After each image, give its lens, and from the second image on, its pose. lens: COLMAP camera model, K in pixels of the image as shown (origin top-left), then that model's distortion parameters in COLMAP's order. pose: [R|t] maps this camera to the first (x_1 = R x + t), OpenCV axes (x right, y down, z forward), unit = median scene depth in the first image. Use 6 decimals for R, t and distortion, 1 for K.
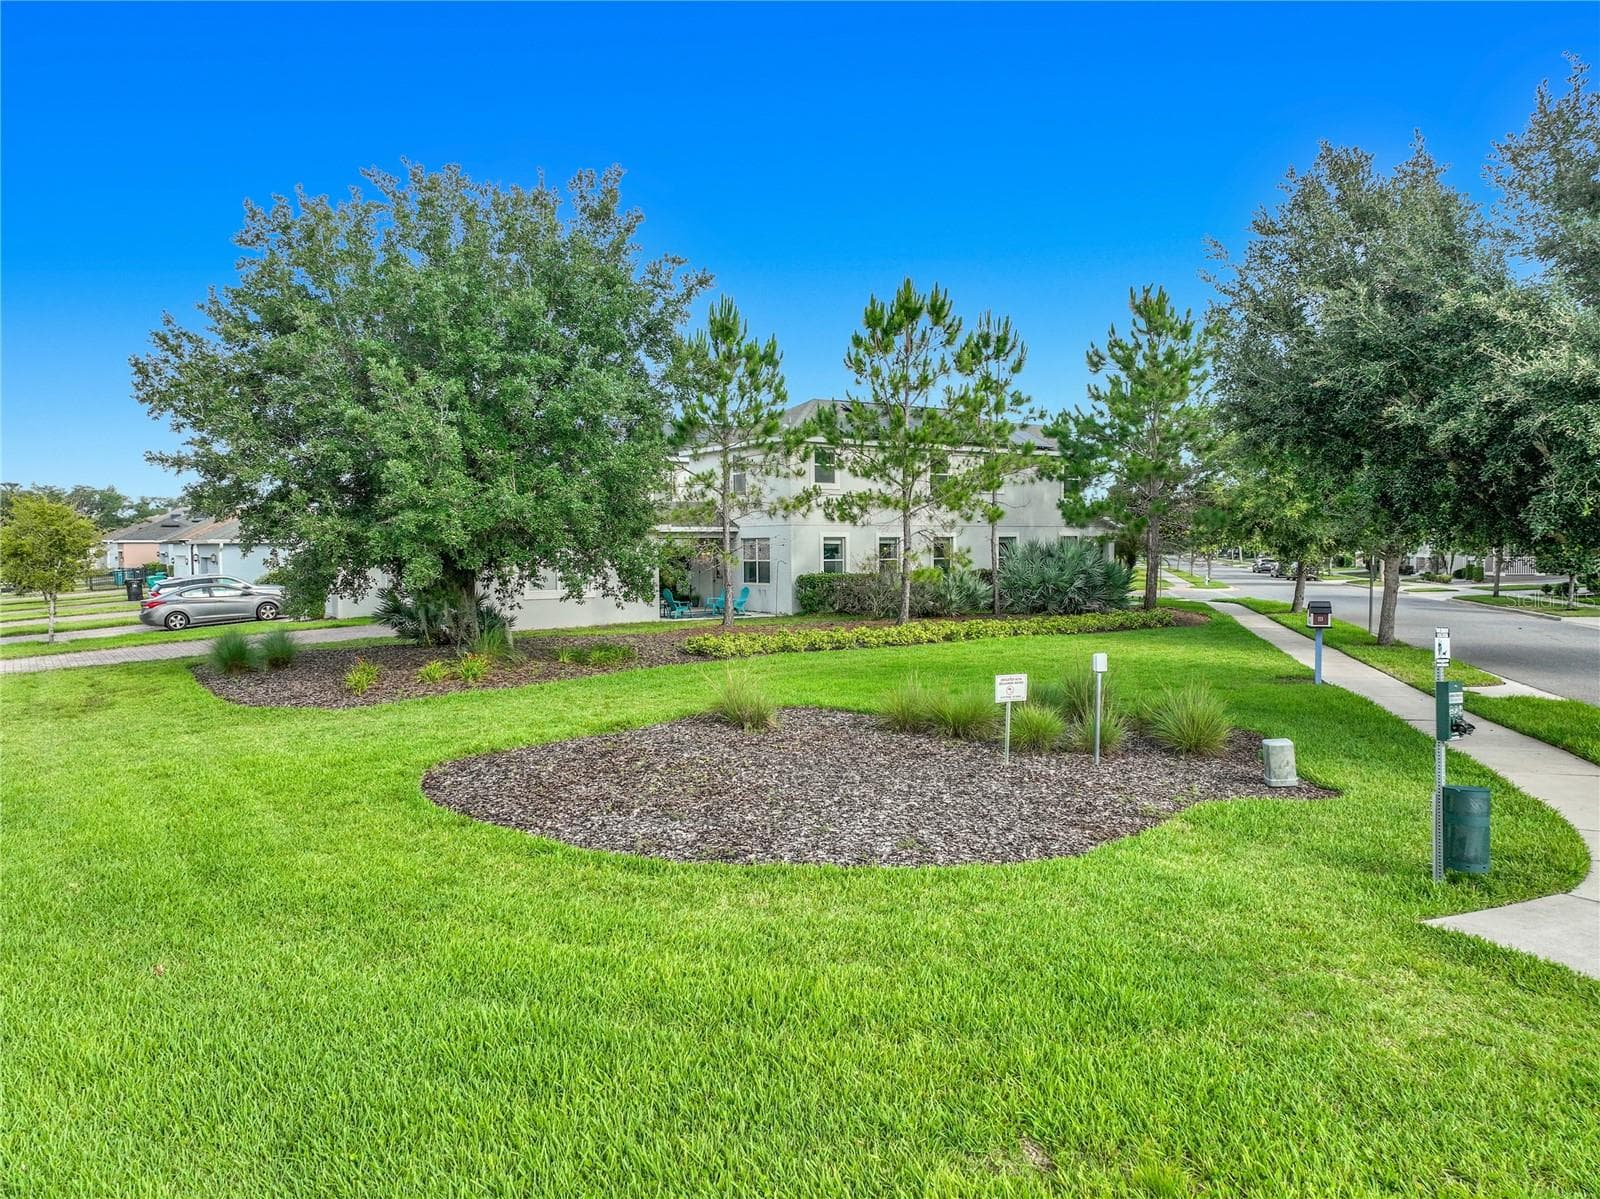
lens RADIAL K [[1179.9, 0, 802.1], [0, 1179.9, 652.7], [0, 0, 1]] dist [0.000420, 0.008376]
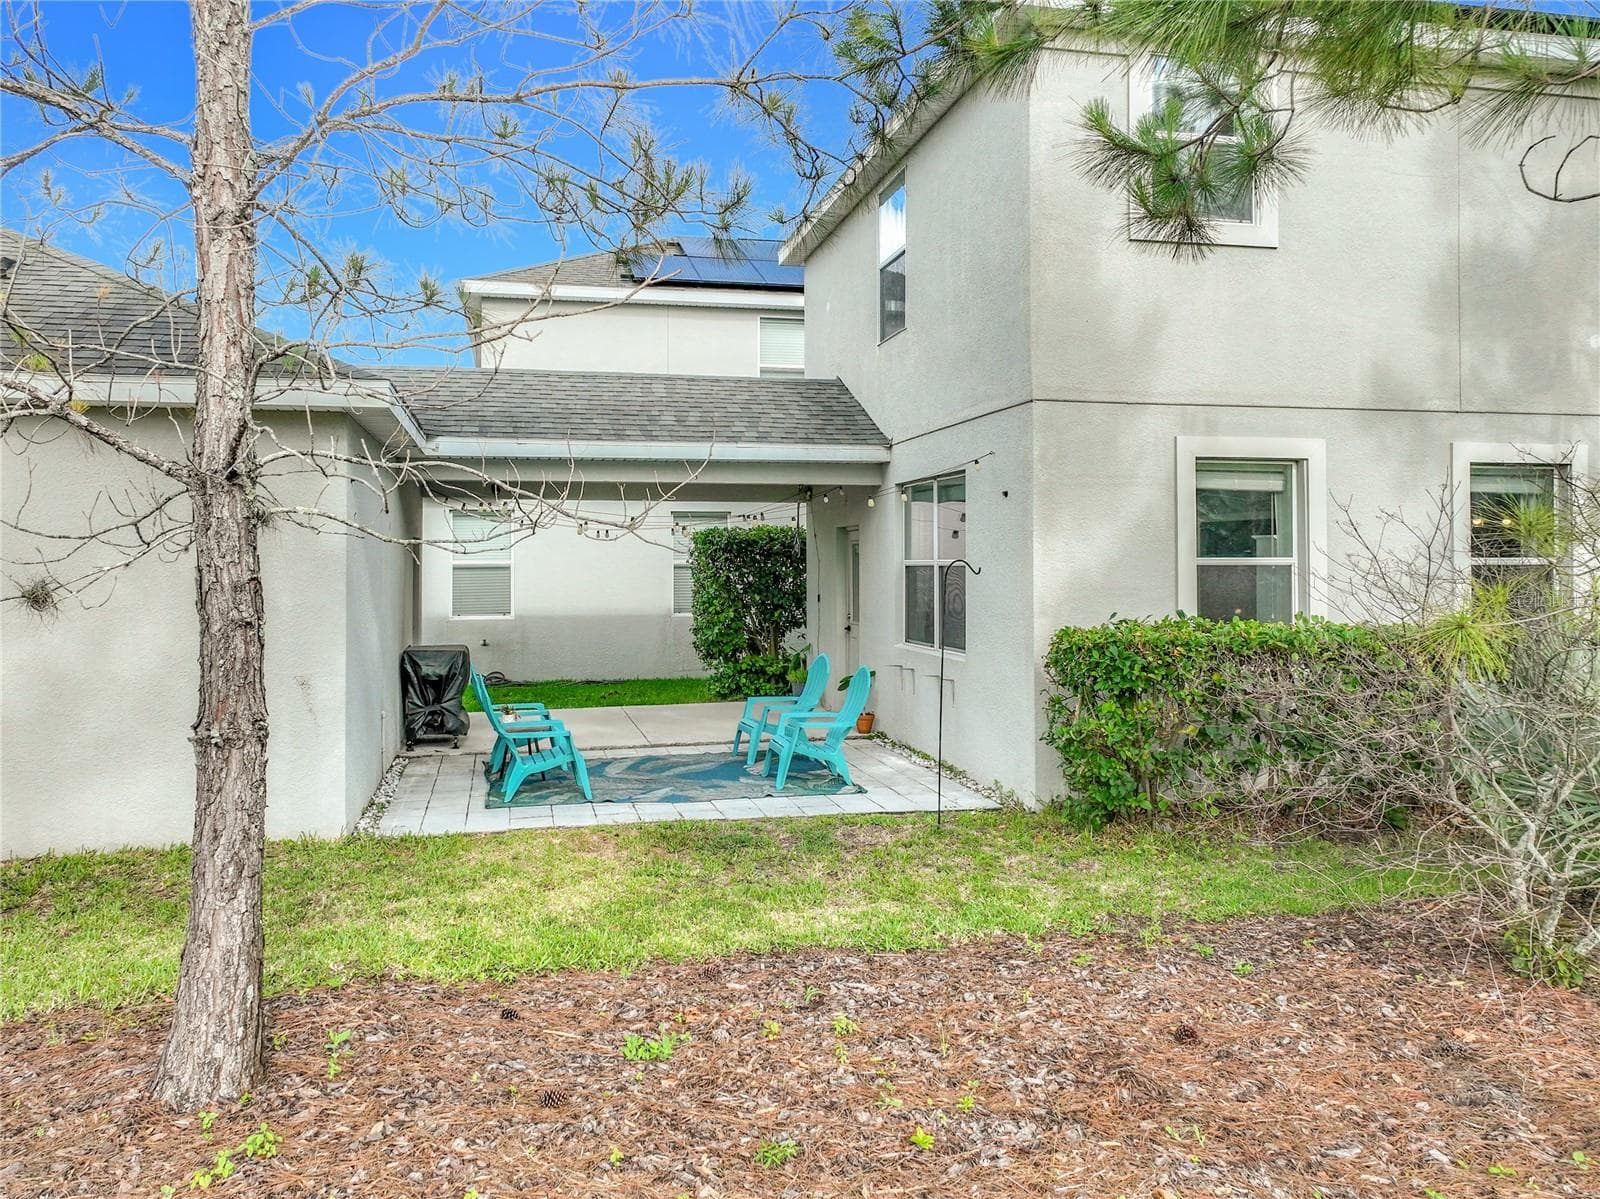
lens RADIAL K [[1182.2, 0, 800.0], [0, 1182.2, 599.5], [0, 0, 1]] dist [0.008277, 0.007417]
pose [[0.932767, 0.016359, -0.360108, 0.037253], [-0.038400, 0.997795, -0.054137, -0.072630], [0.358429, 0.064325, 0.931338, 0.988872]]
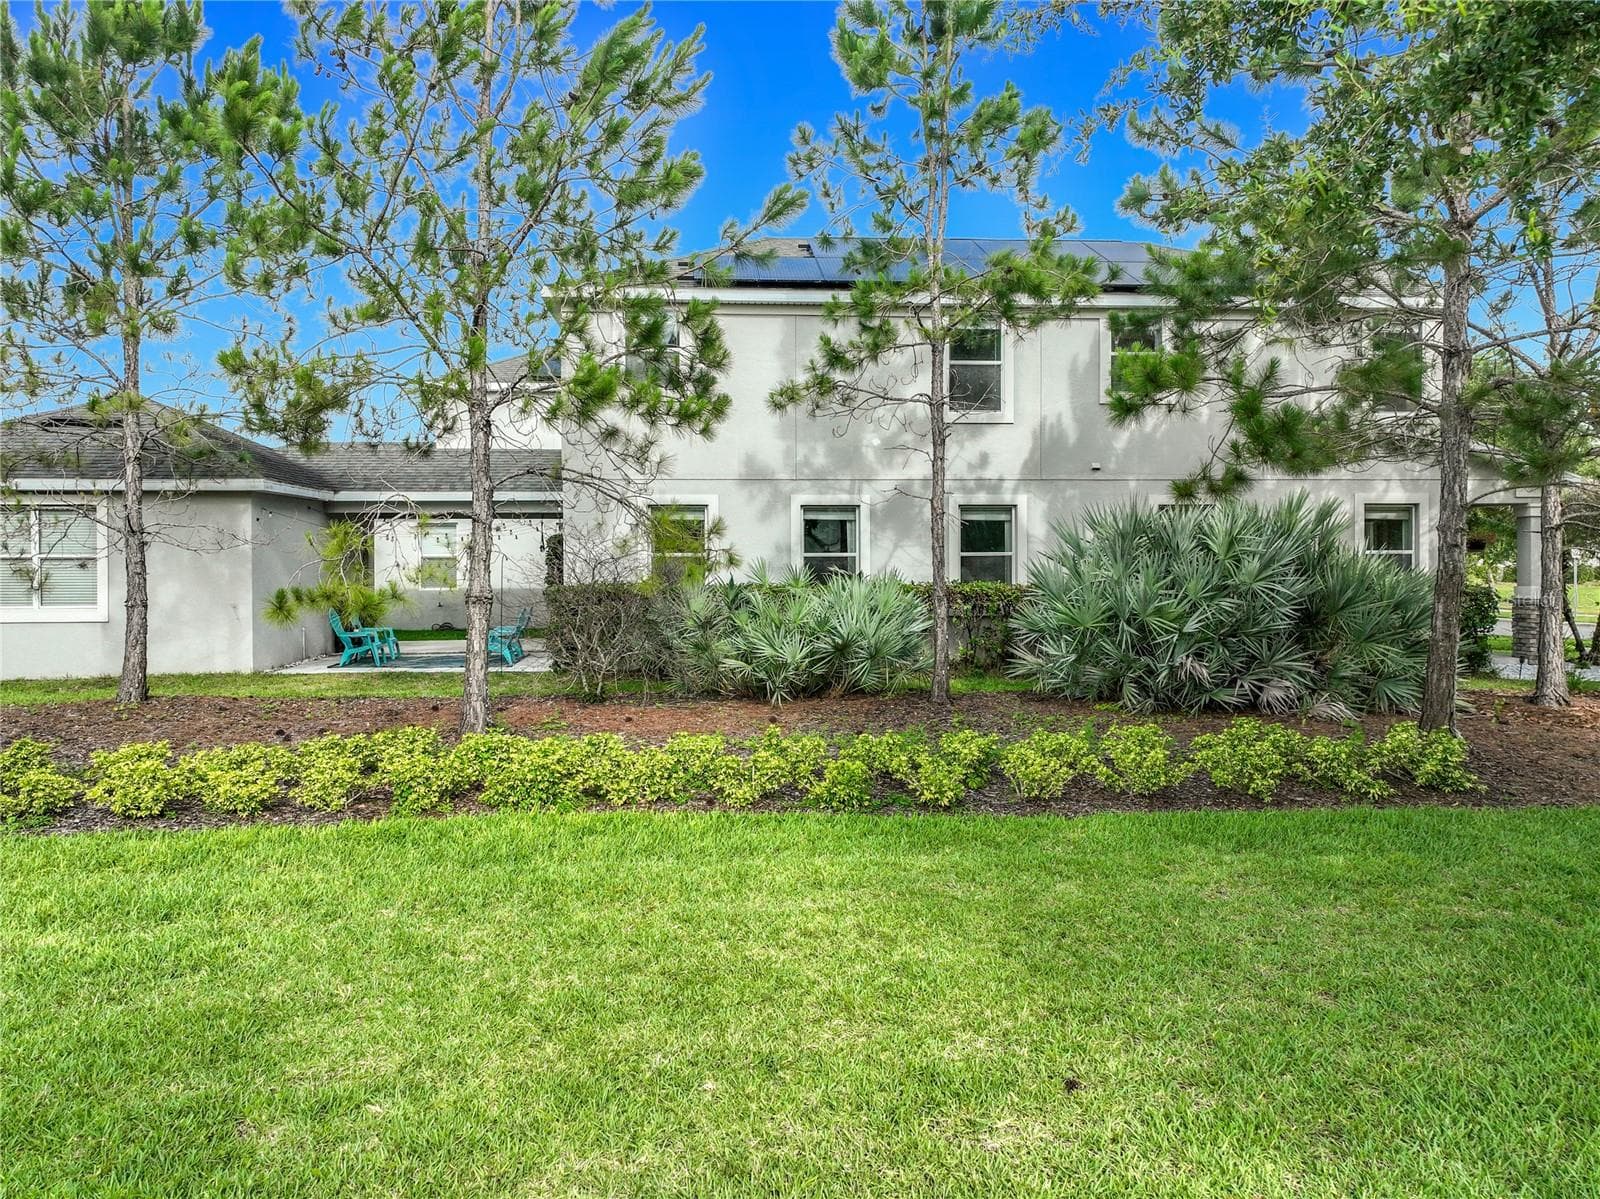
lens RADIAL K [[1182.2, 0, 800.0], [0, 1182.2, 599.5], [0, 0, 1]] dist [0.008277, 0.007417]
pose [[0.861665, 0.021781, -0.507009, 0.386667], [-0.050390, 0.997813, -0.042772, -0.057585], [0.504969, 0.062403, 0.860879, 0.822331]]
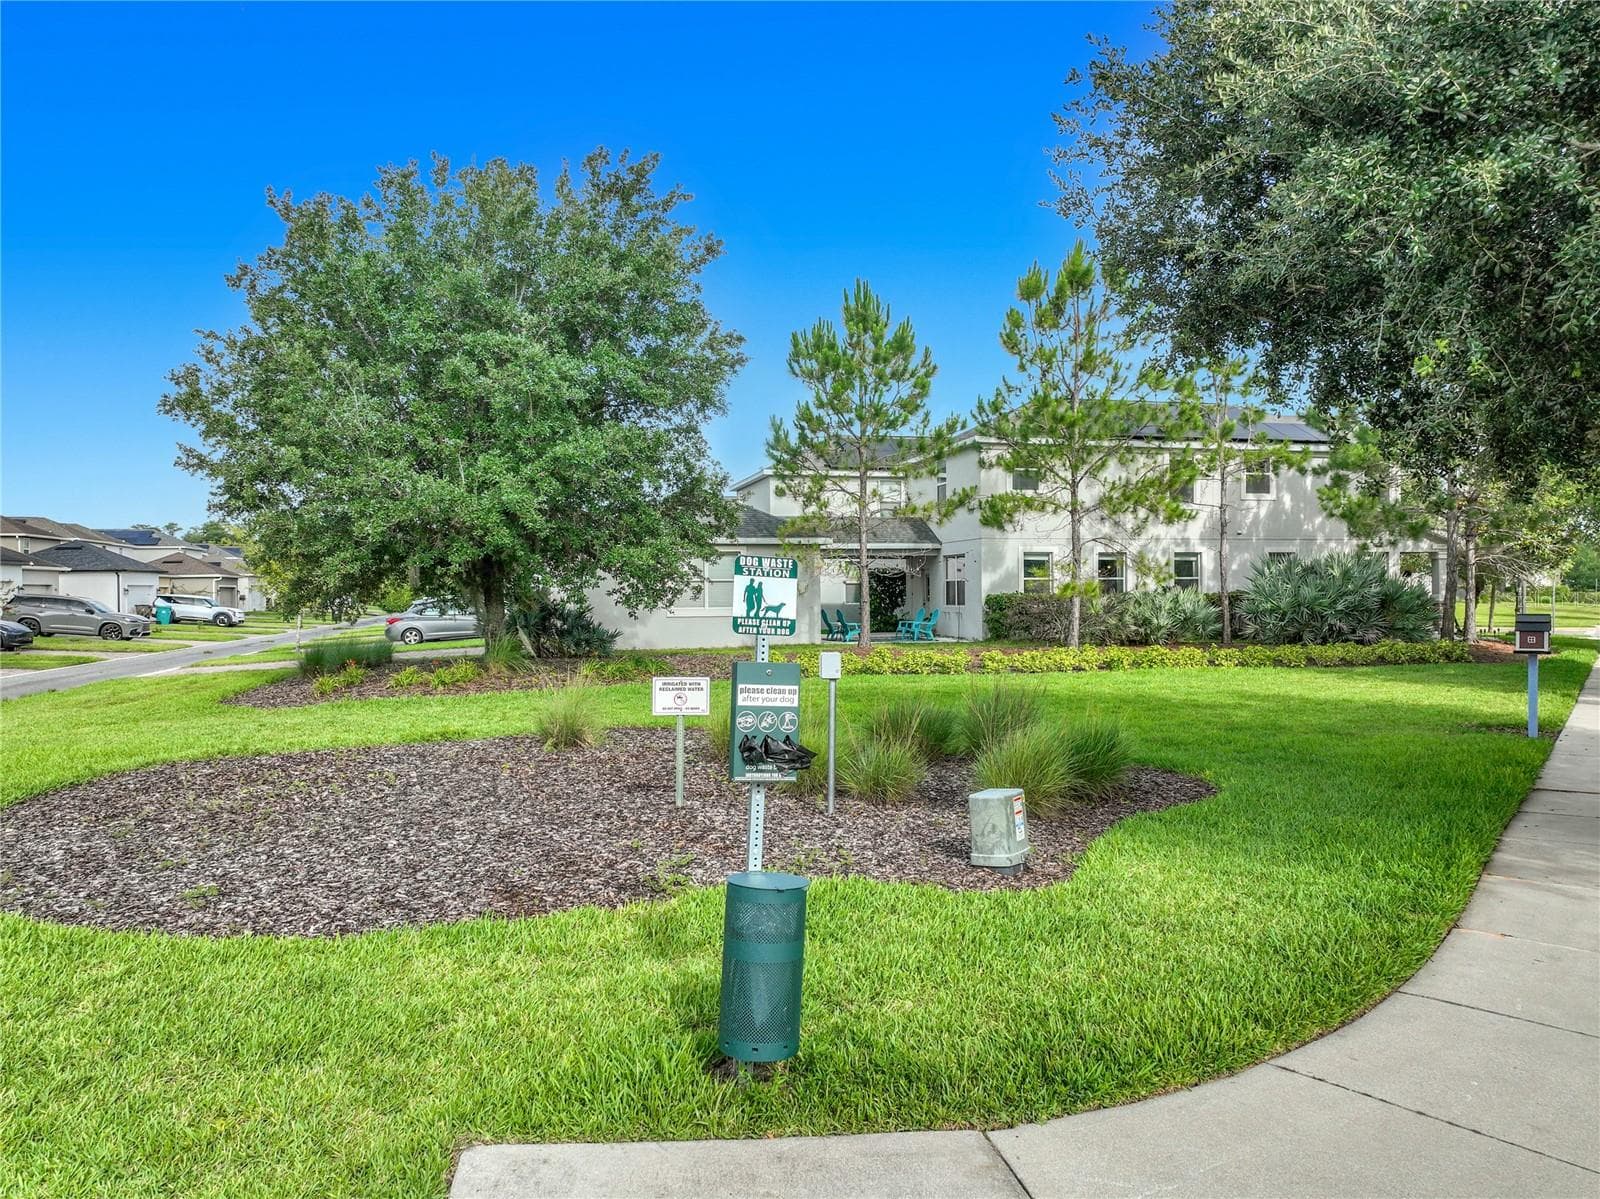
lens RADIAL K [[1182.2, 0, 800.0], [0, 1182.2, 599.5], [0, 0, 1]] dist [0.008277, 0.007417]
pose [[0.930011, 0.003746, -0.367512, 0.238383], [-0.034121, 0.996509, -0.076189, 0.011283], [0.365944, 0.083396, 0.926893, 0.174678]]
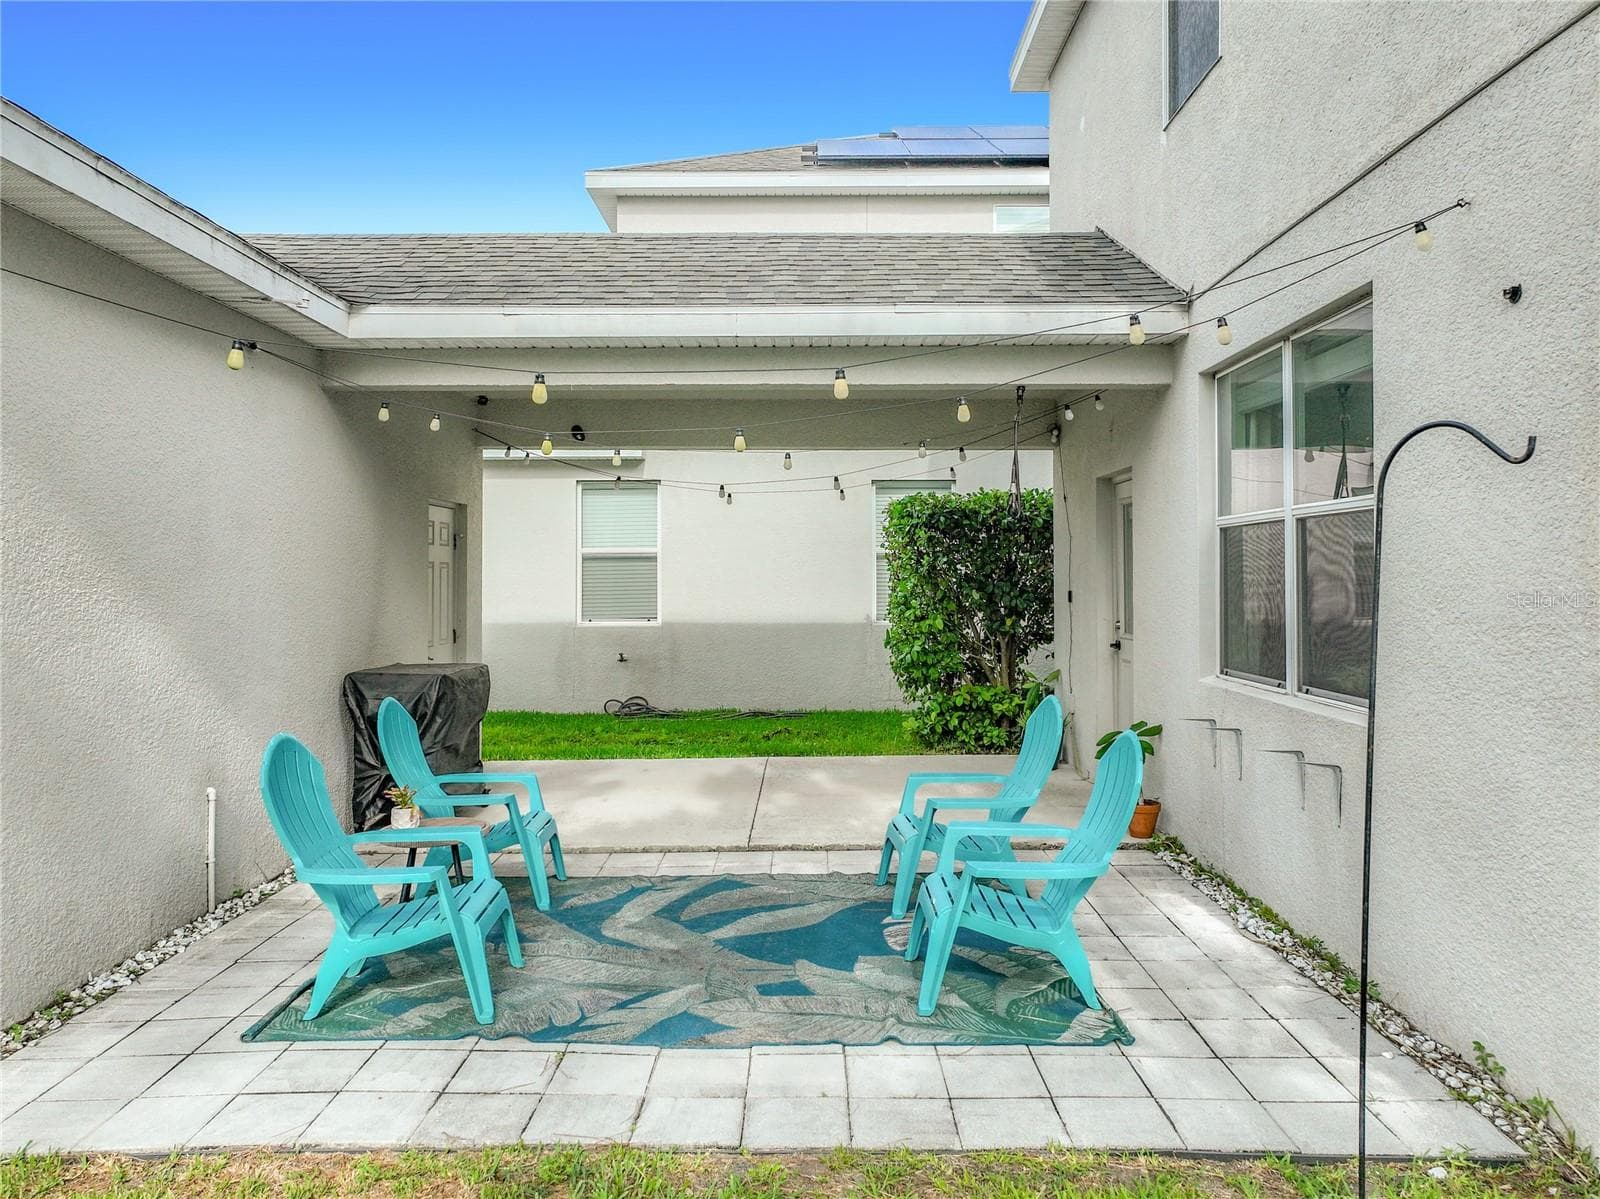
lens RADIAL K [[1181.4, 0, 802.5], [0, 1181.4, 568.9], [0, 0, 1]] dist [0.007483, 0.002685]
pose [[0.820731, 0.001846, -0.571312, -0.011673], [-0.057363, 0.995208, -0.079190, -0.078581], [0.568428, 0.097766, 0.816904, 1.150960]]
